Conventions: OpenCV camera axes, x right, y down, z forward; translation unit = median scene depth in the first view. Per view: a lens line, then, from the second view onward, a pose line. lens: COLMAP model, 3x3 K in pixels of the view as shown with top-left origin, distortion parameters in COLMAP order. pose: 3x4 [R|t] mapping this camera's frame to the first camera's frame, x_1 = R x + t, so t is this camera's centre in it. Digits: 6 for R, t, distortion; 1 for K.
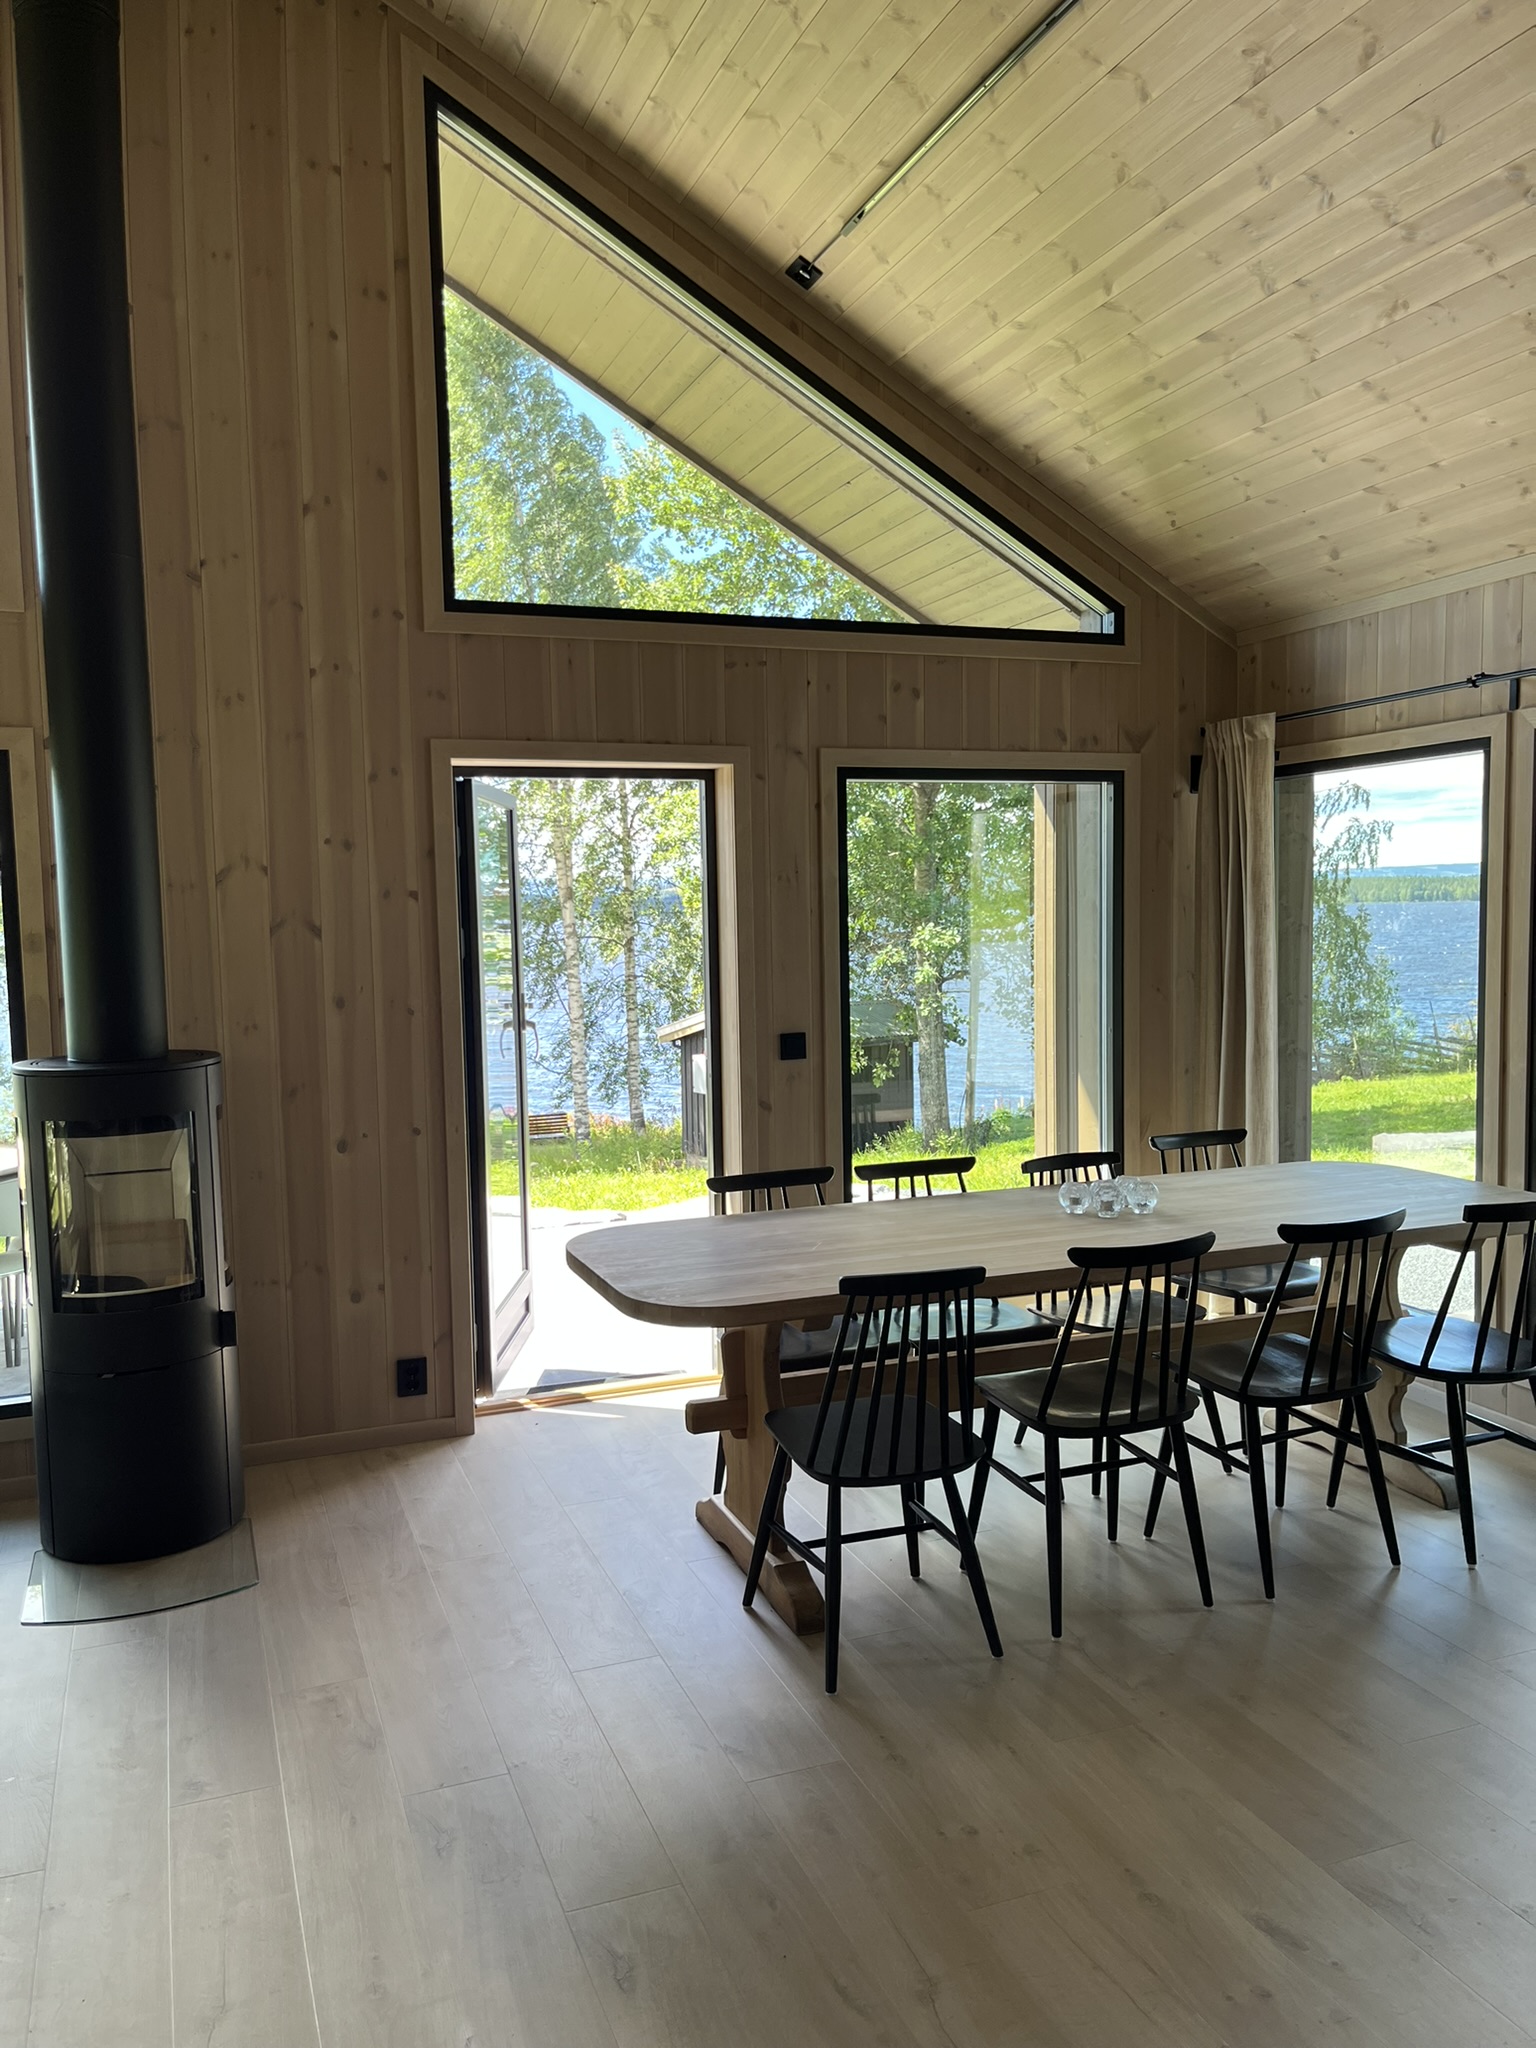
lens RADIAL K [[1551.8, 0, 772.8], [0, 1551.8, 1035.5], [0, 0, 1]] dist [0.060181, -0.080496]
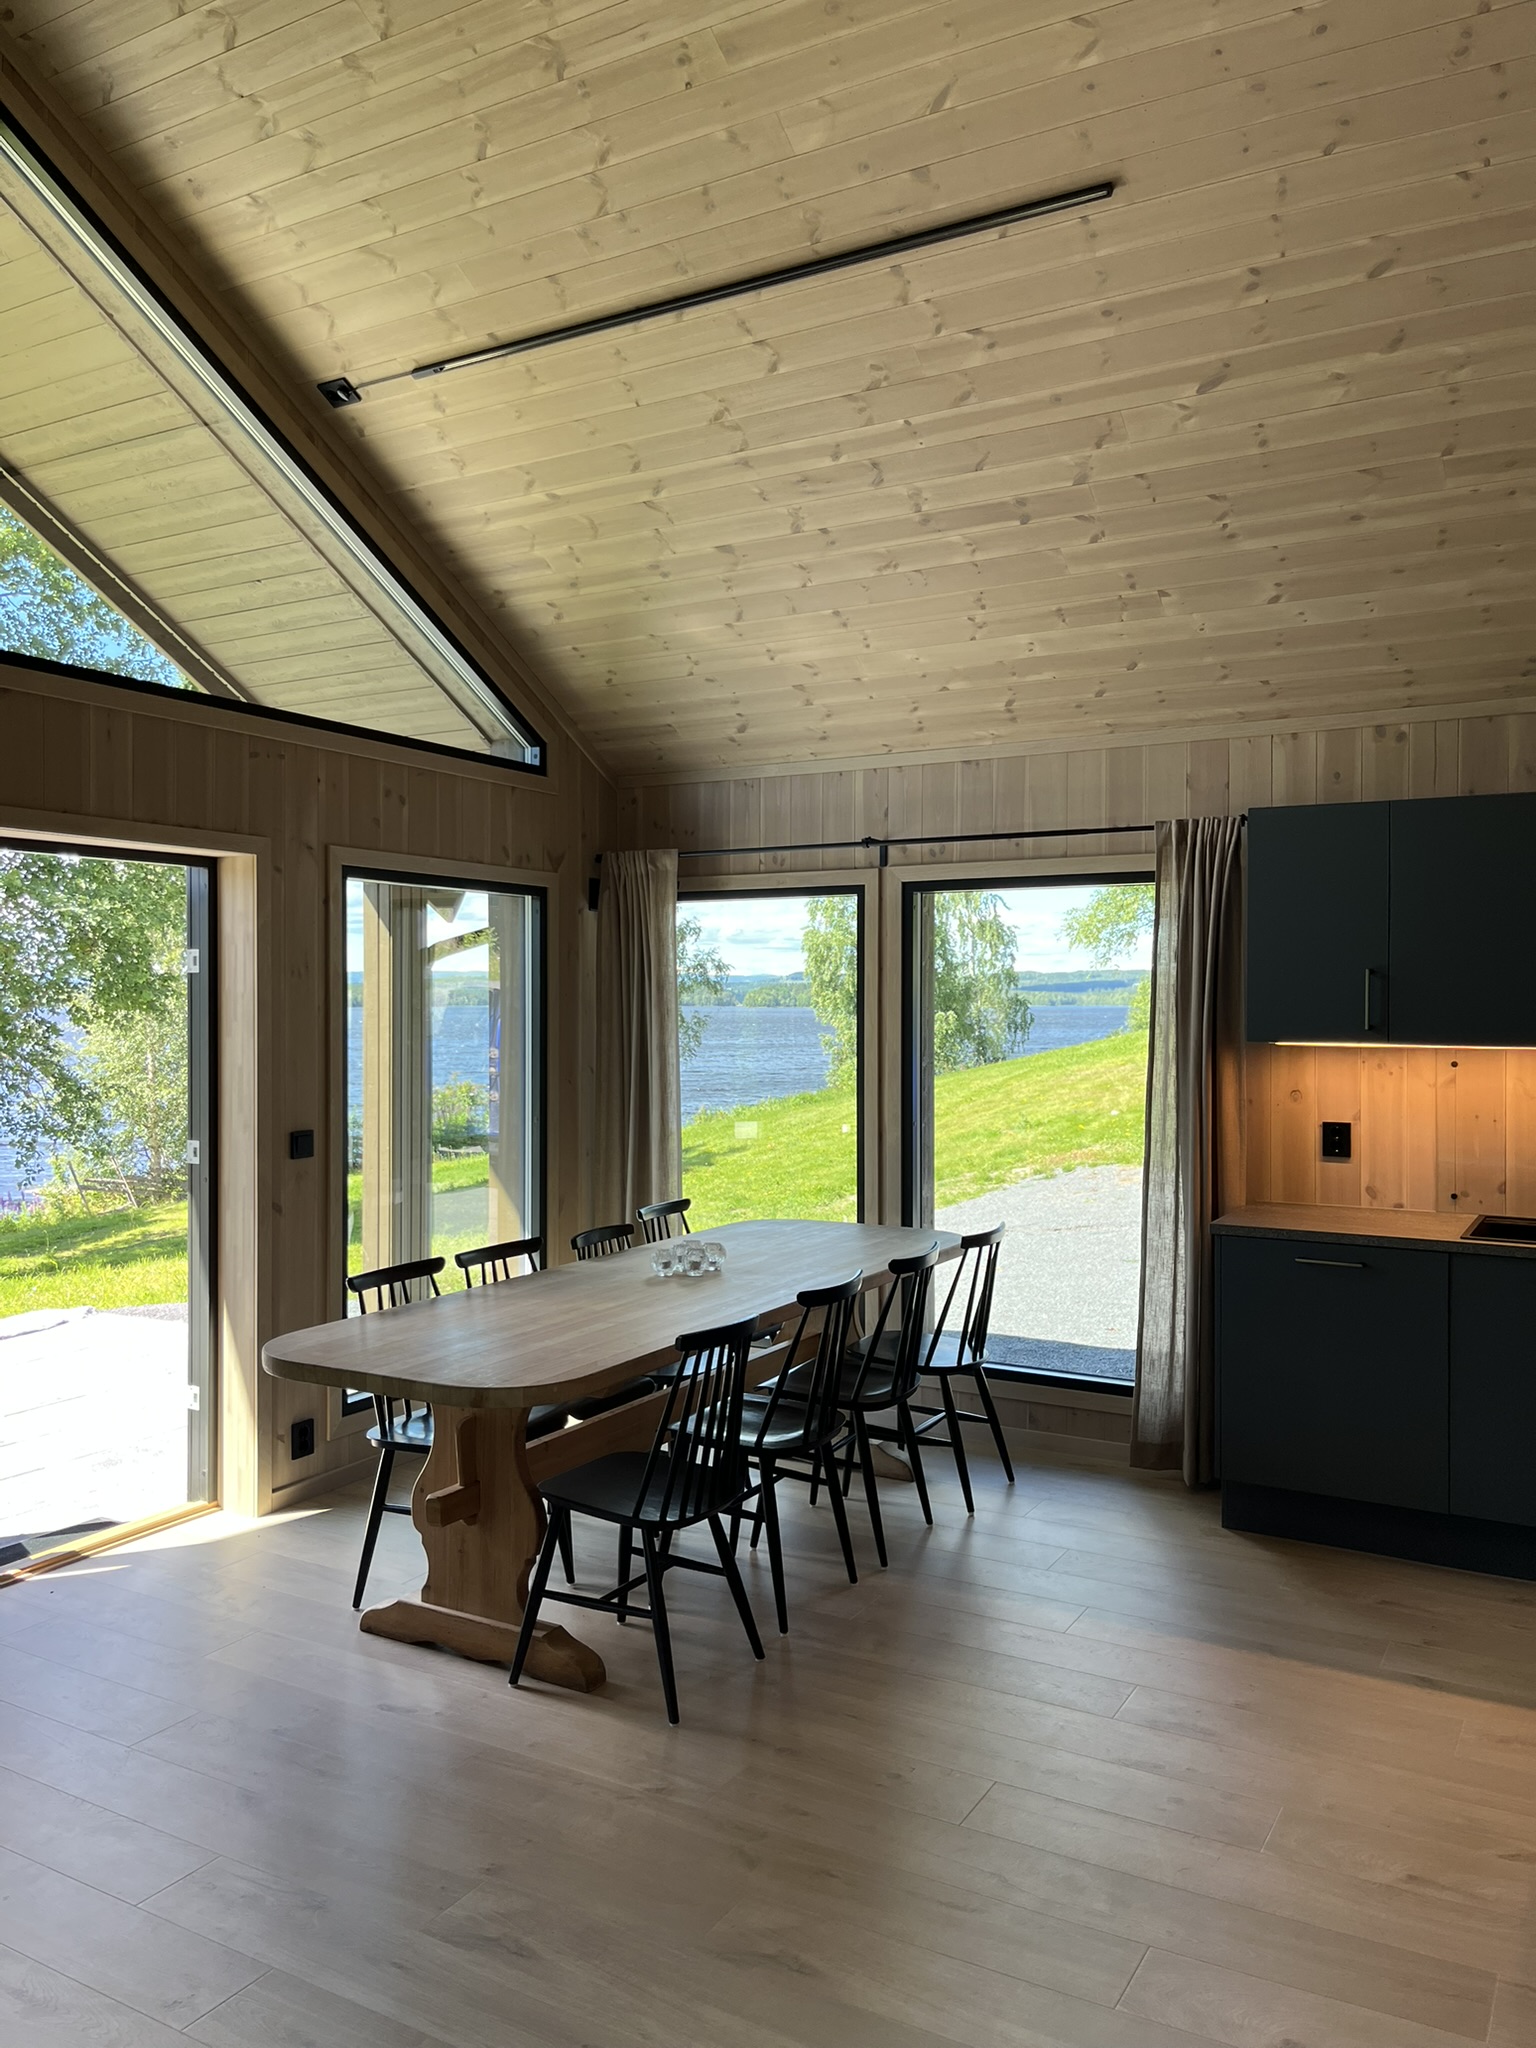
lens RADIAL K [[1551.8, 0, 775.5], [0, 1551.8, 1016.1], [0, 0, 1]] dist [0.060181, -0.080496]
pose [[0.774340, 0.014890, 0.632595, -0.409160], [0.035165, 0.997165, -0.066516, 0.002465], [-0.631792, 0.073751, 0.771622, 0.051418]]
